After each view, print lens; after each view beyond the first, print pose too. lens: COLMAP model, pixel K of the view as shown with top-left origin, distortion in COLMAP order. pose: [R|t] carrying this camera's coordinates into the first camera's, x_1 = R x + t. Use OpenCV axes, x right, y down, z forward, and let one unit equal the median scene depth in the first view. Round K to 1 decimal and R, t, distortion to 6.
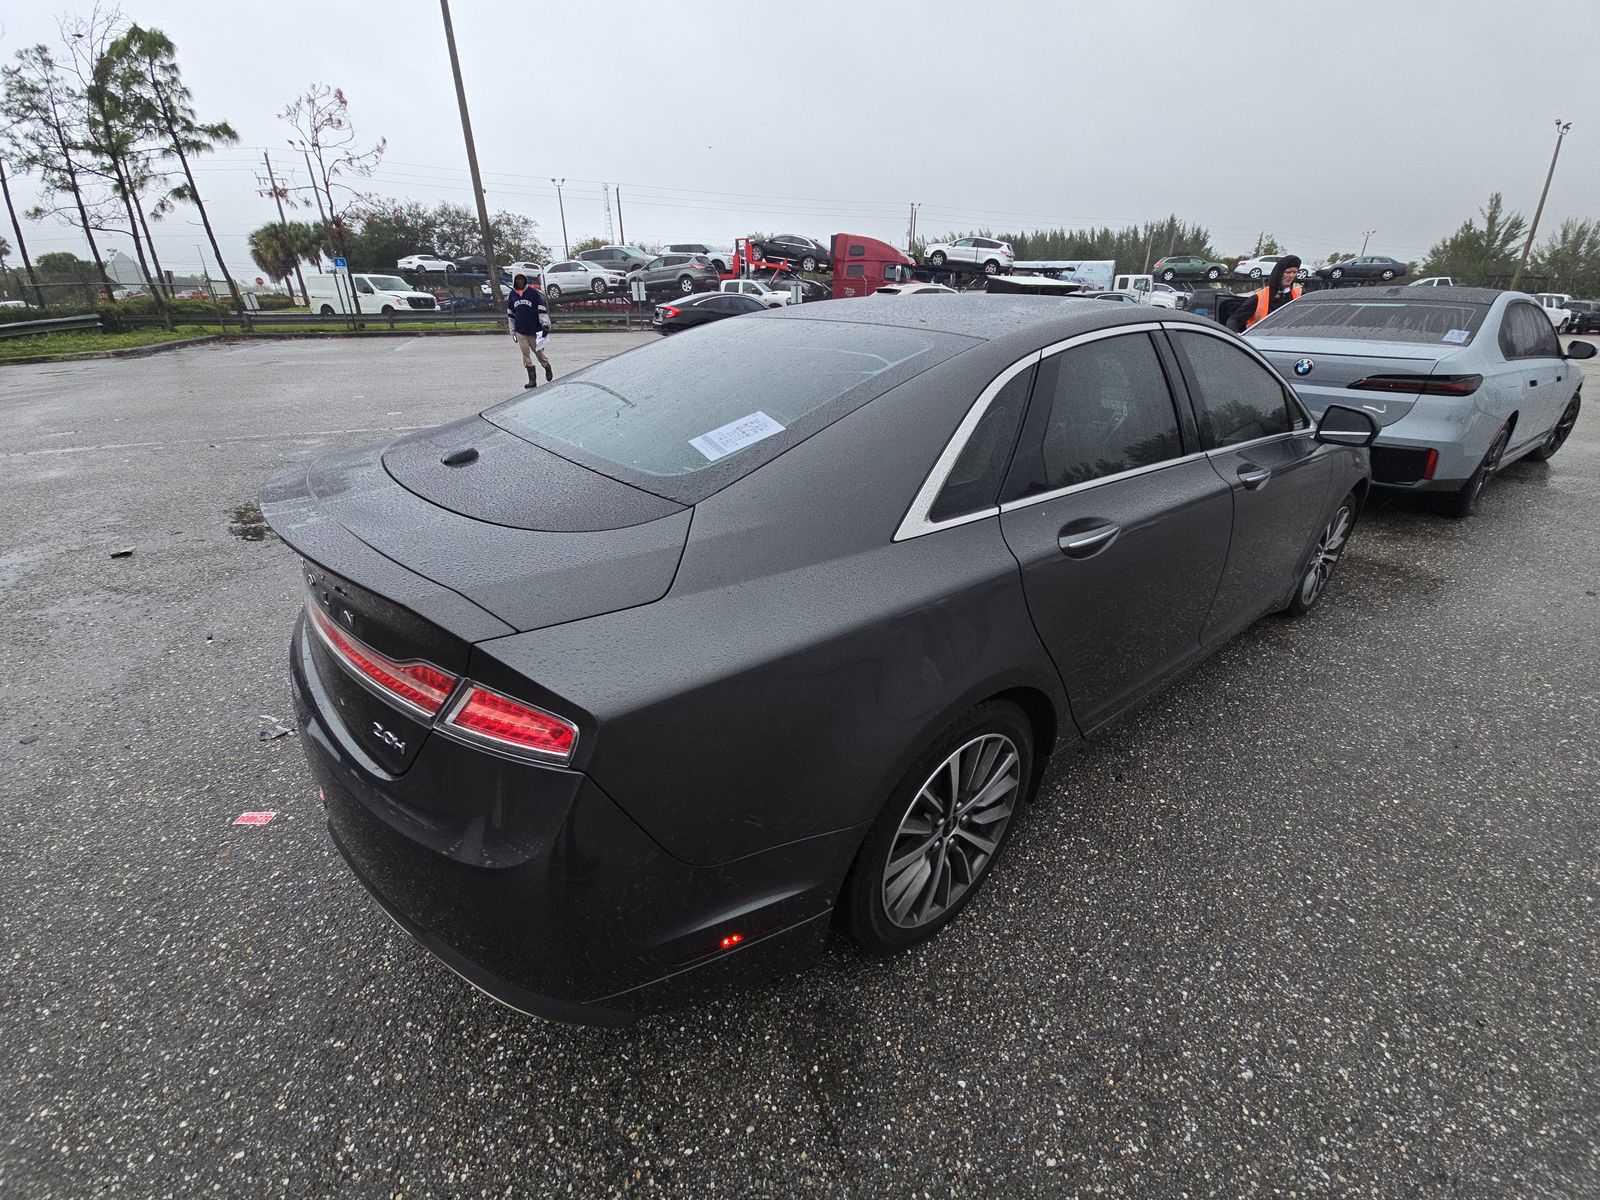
lens RADIAL K [[640.3, 0, 805.6], [0, 640.3, 598.7], [0, 0, 1]] dist [-0.011508, -0.002507]
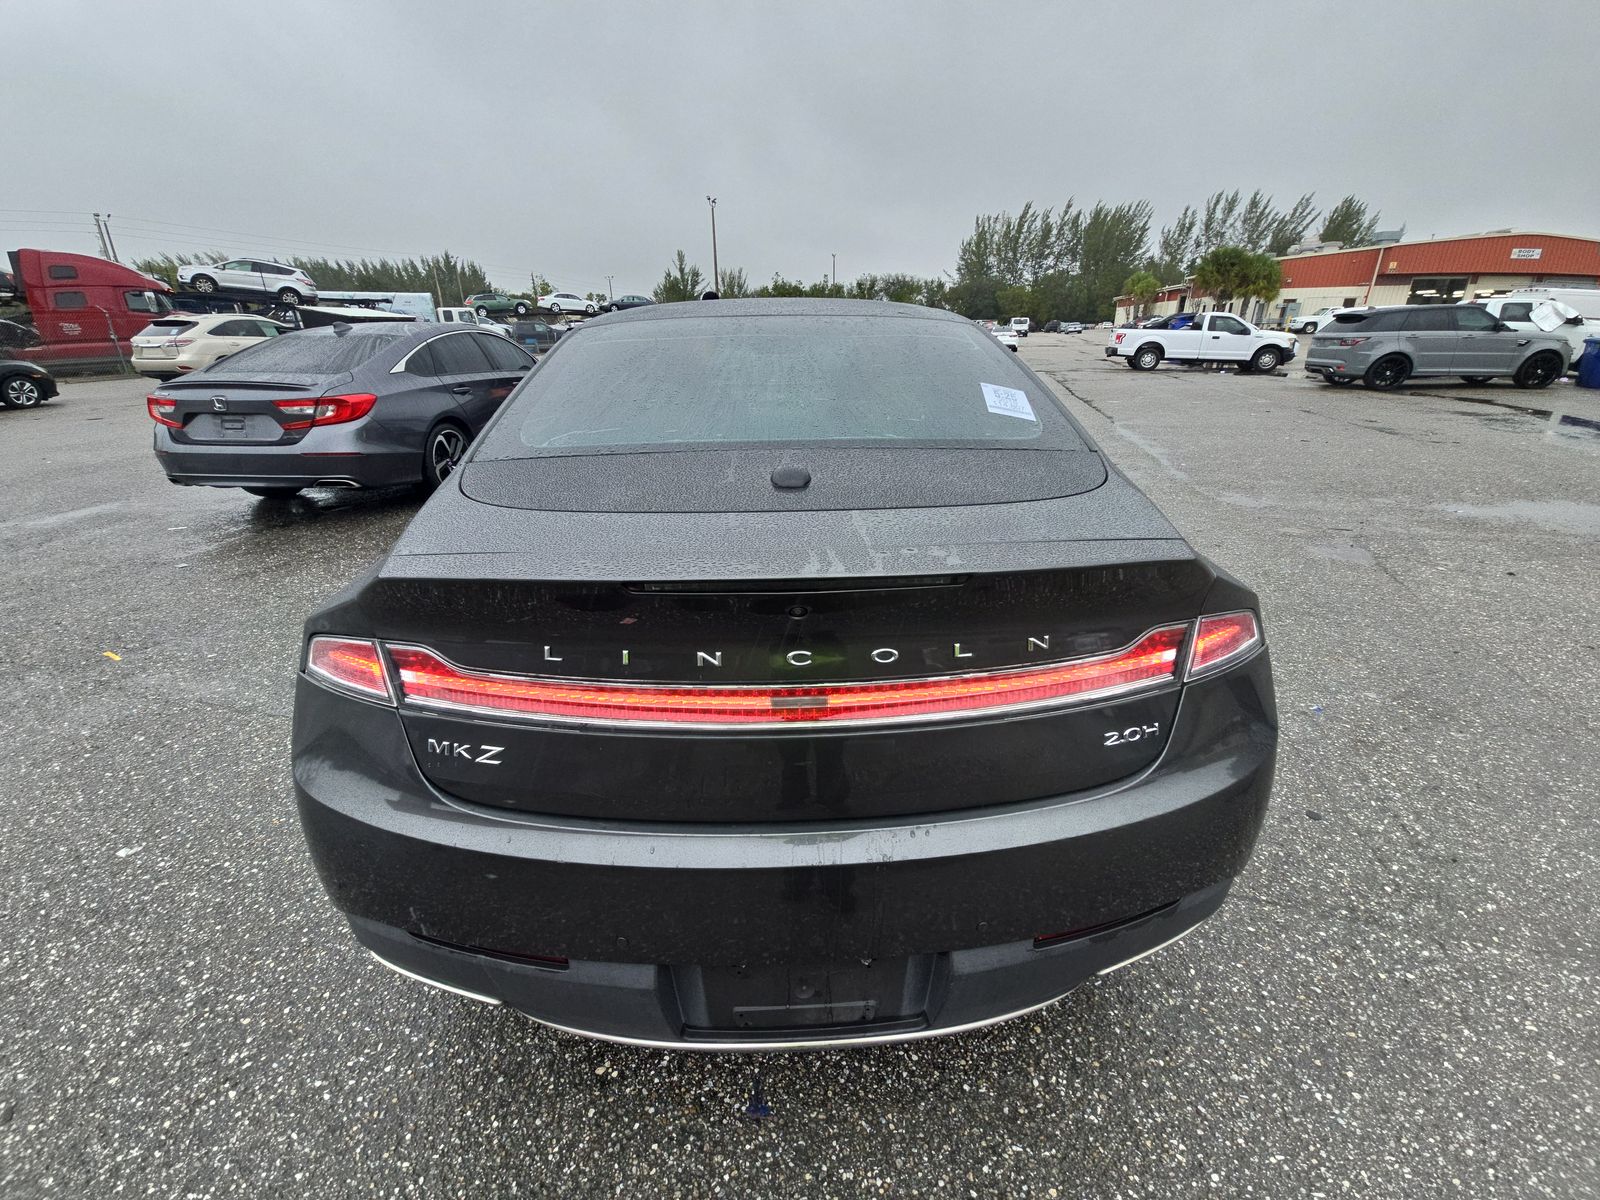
lens RADIAL K [[640.3, 0, 808.7], [0, 640.3, 596.6], [0, 0, 1]] dist [-0.011508, -0.002507]
pose [[0.608394, -0.305688, 0.732402, -1.143913], [0.338971, 0.934523, 0.108471, -0.165244], [-0.717604, 0.182269, 0.672177, 0.501978]]
